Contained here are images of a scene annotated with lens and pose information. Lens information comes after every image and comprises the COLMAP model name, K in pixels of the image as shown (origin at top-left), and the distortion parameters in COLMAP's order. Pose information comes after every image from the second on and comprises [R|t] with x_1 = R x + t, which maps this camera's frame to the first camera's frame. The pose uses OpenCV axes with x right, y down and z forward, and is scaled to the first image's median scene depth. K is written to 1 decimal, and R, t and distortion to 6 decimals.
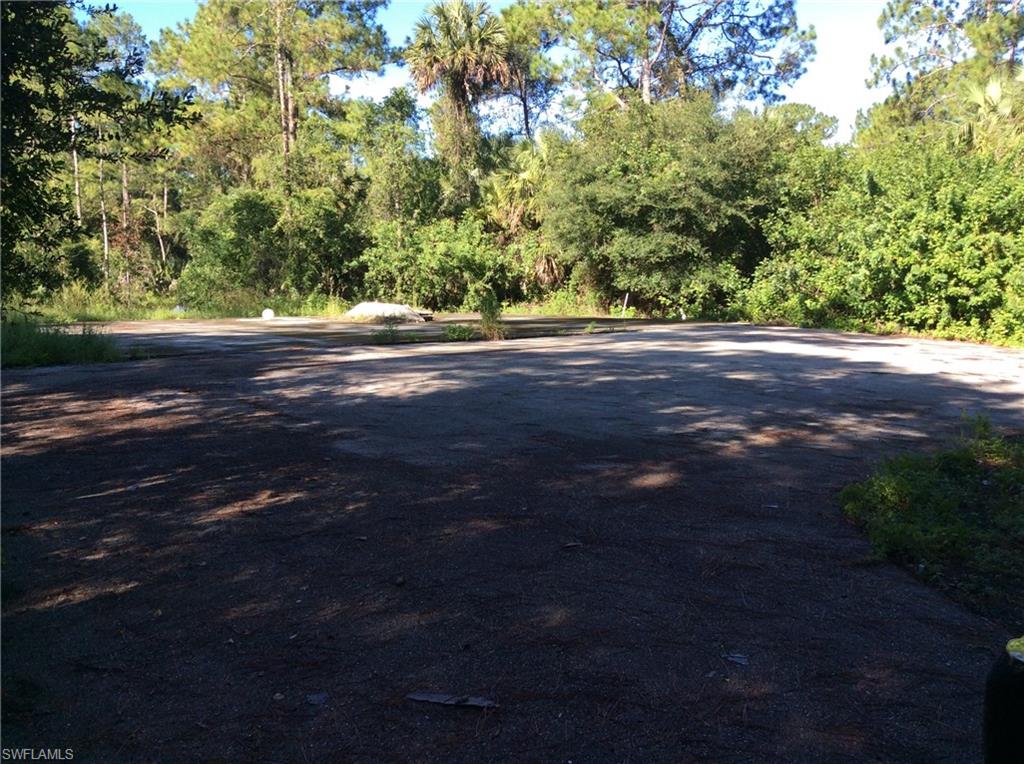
lens RADIAL K [[951.6, 0, 513.3], [0, 951.6, 383.2], [0, 0, 1]] dist [0.003624, 0.000000]
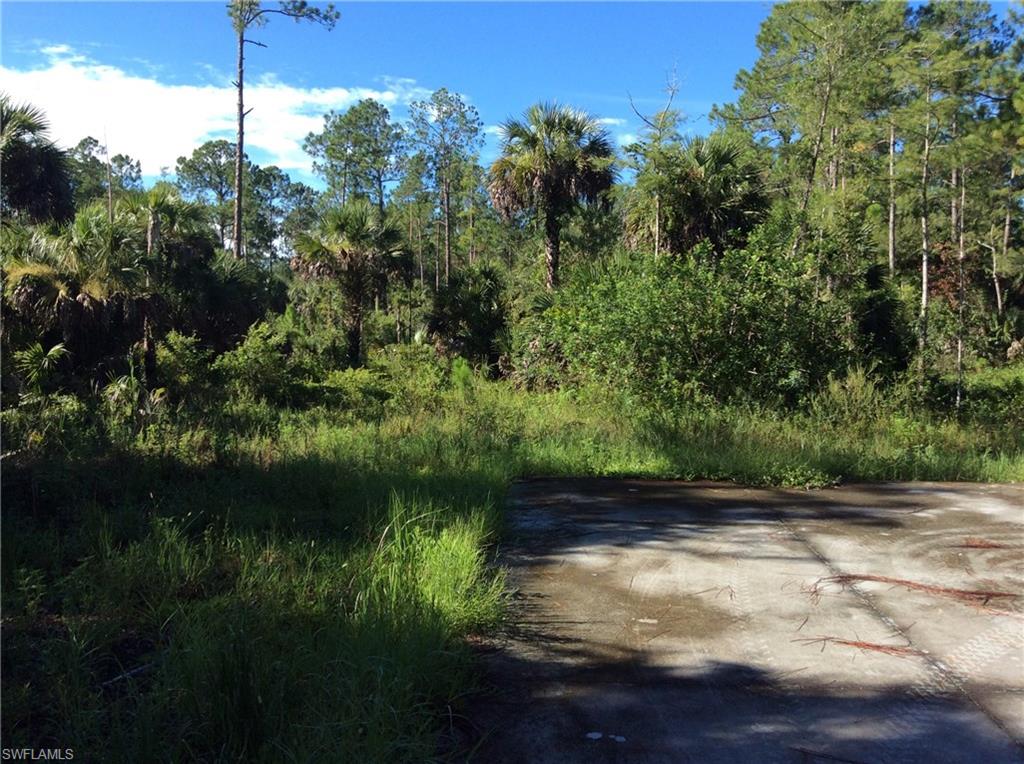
lens RADIAL K [[951.6, 0, 520.7], [0, 951.6, 384.1], [0, 0, 1]] dist [0.003624, 0.000000]
pose [[0.698005, 0.044350, -0.714718, -0.239614], [-0.079918, 0.996670, -0.016203, -0.079197], [0.711619, 0.068428, 0.699225, 0.556921]]
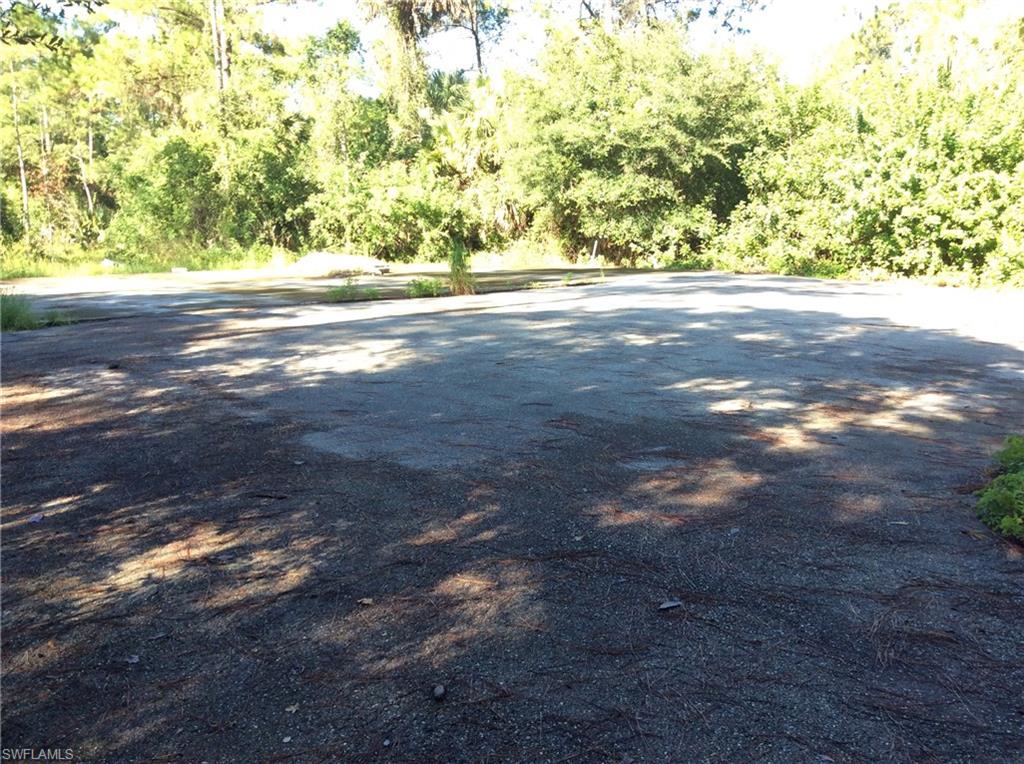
lens RADIAL K [[951.6, 0, 517.0], [0, 951.6, 385.4], [0, 0, 1]] dist [0.003624, 0.000000]
pose [[0.998038, -0.020403, 0.059194, -0.014230], [0.017000, 0.998205, 0.057428, -0.006608], [-0.060259, -0.056309, 0.996593, 0.058455]]
